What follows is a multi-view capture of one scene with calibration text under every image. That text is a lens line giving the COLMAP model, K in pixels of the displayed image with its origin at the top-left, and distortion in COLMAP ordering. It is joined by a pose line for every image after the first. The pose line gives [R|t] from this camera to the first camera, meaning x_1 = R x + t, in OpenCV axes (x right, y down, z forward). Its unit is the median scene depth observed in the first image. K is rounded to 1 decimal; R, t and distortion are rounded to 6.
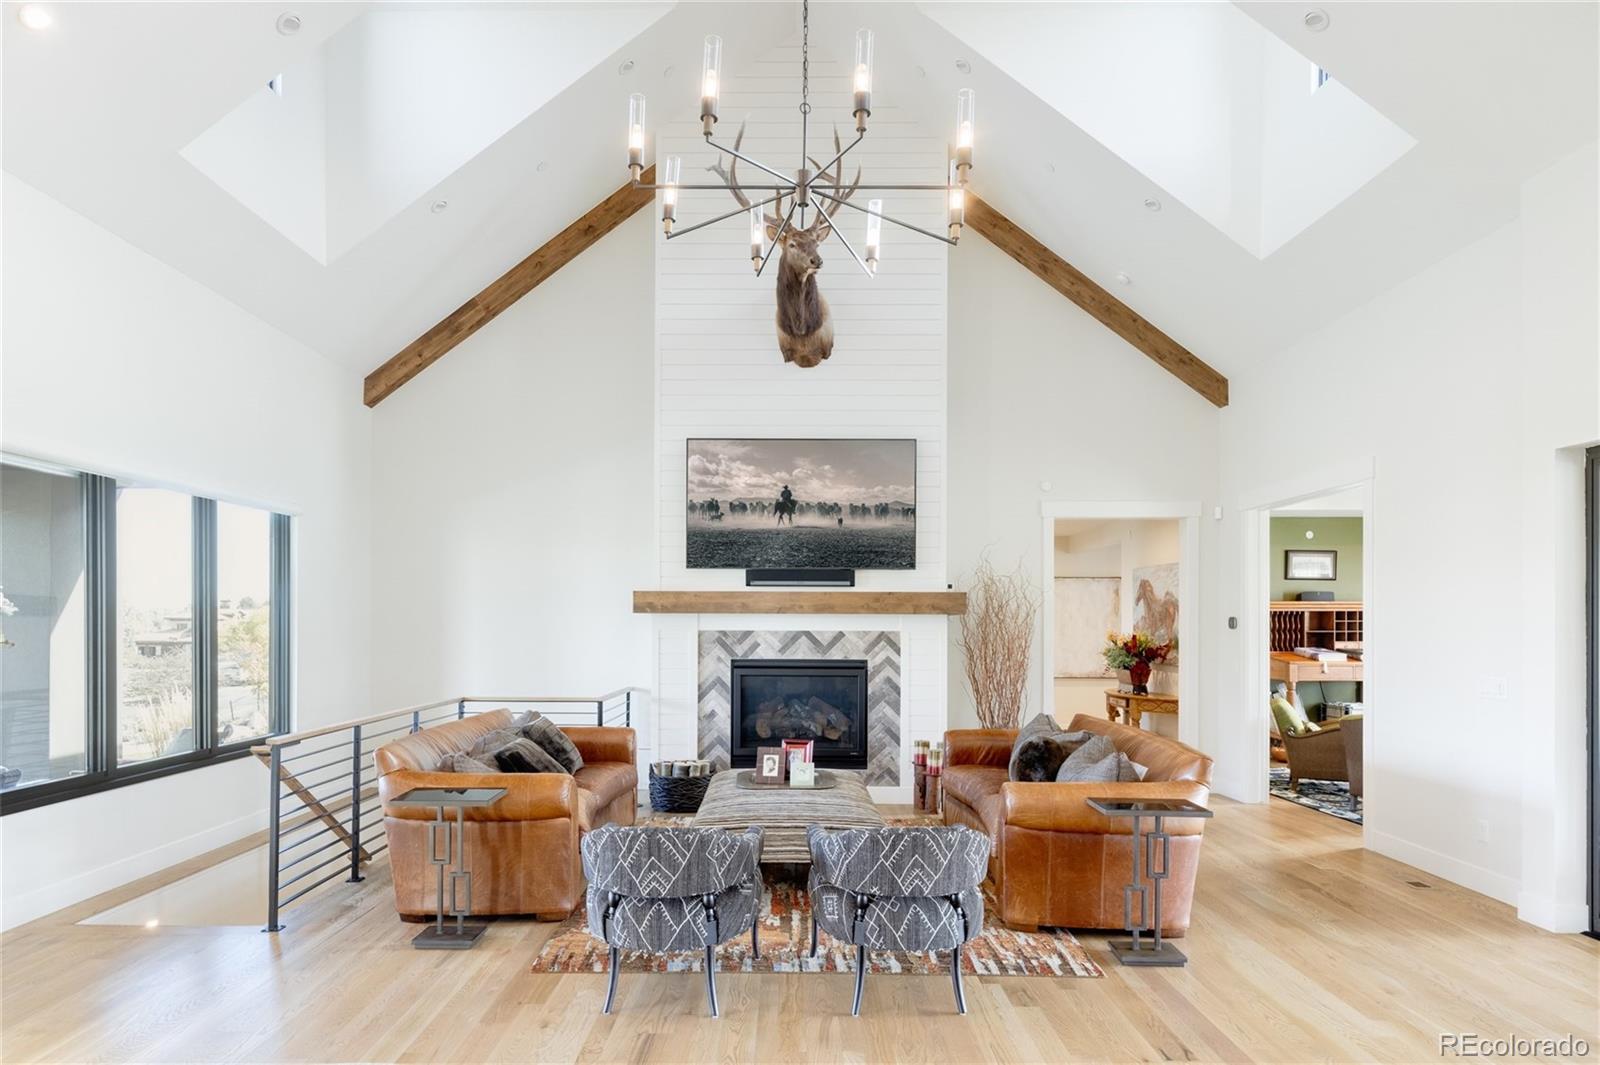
lens RADIAL K [[891.8, 0, 775.5], [0, 891.8, 621.5], [0, 0, 1]] dist [-0.002976, -0.000767]
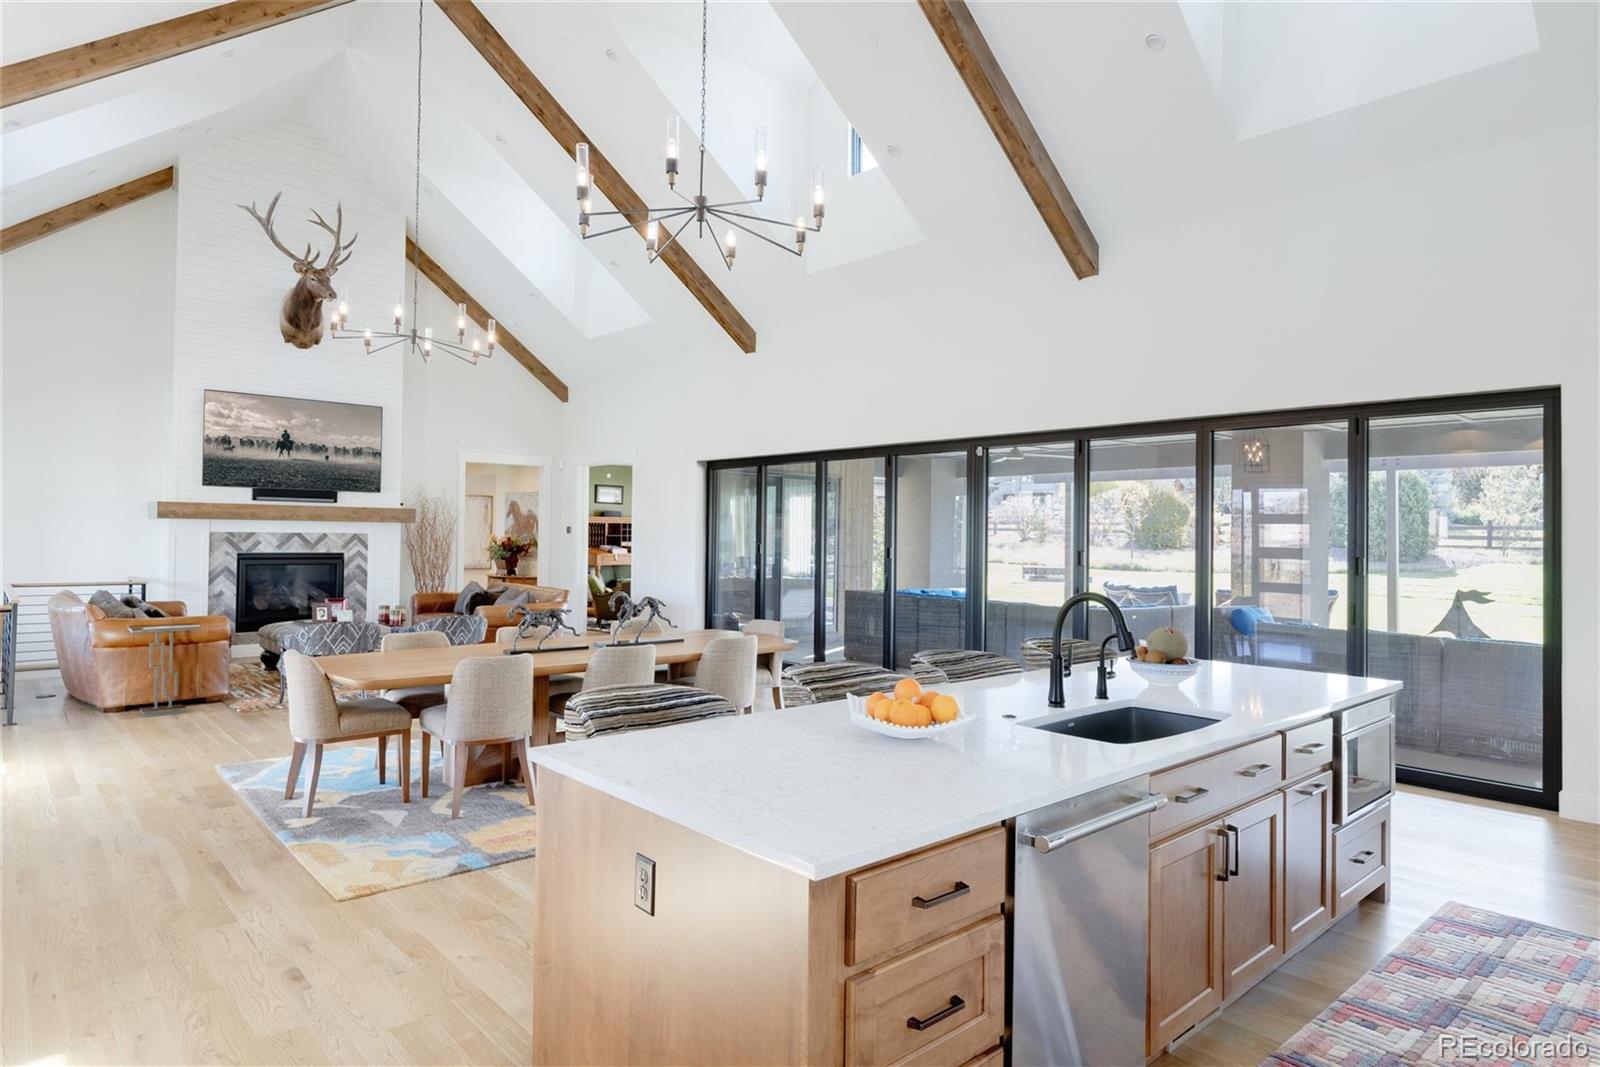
lens RADIAL K [[915.3, 0, 793.4], [0, 915.3, 527.0], [0, 0, 1]] dist [0.002017, 0.000656]
pose [[0.738439, 0.011952, 0.674214, -0.369770], [-0.012423, 0.999914, -0.004120, -0.002477], [-0.674206, -0.005333, 0.738524, -0.616132]]
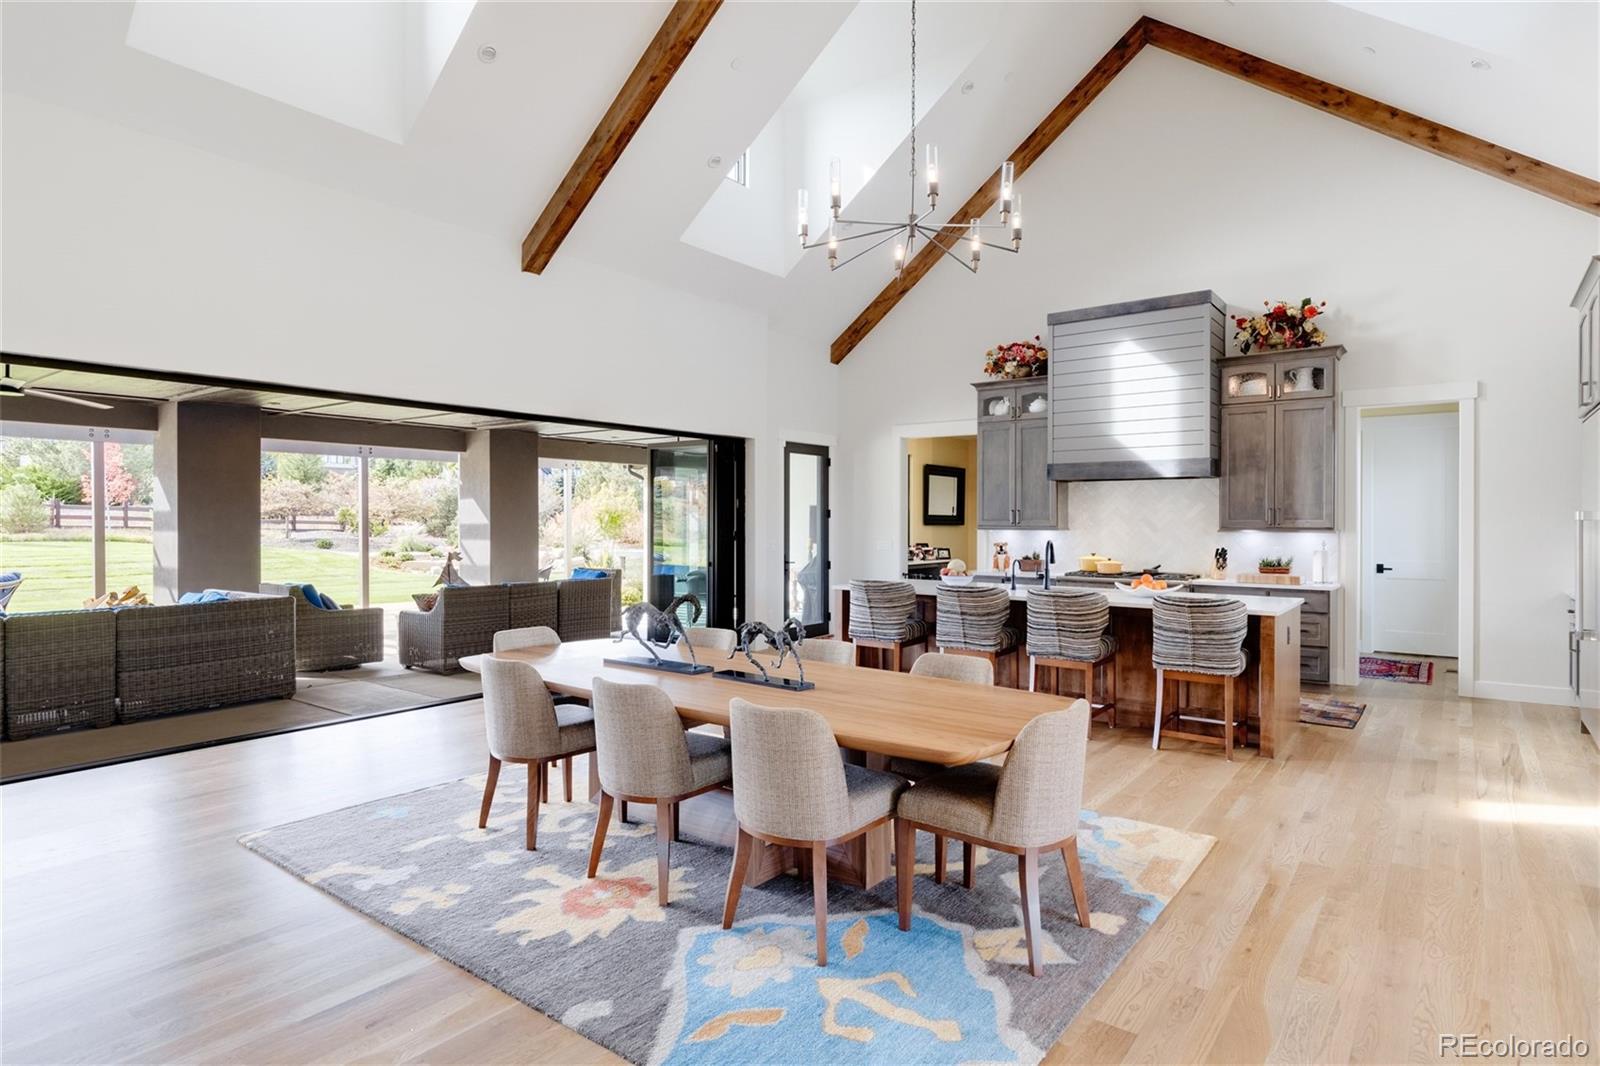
lens RADIAL K [[865.5, 0, 806.3], [0, 865.5, 524.4], [0, 0, 1]] dist [0.000417, 0.000284]
pose [[-0.804531, -0.006578, 0.593874, -0.327504], [-0.005356, 0.999978, 0.003821, 0.006011], [-0.593886, -0.000107, -0.804549, 0.473469]]
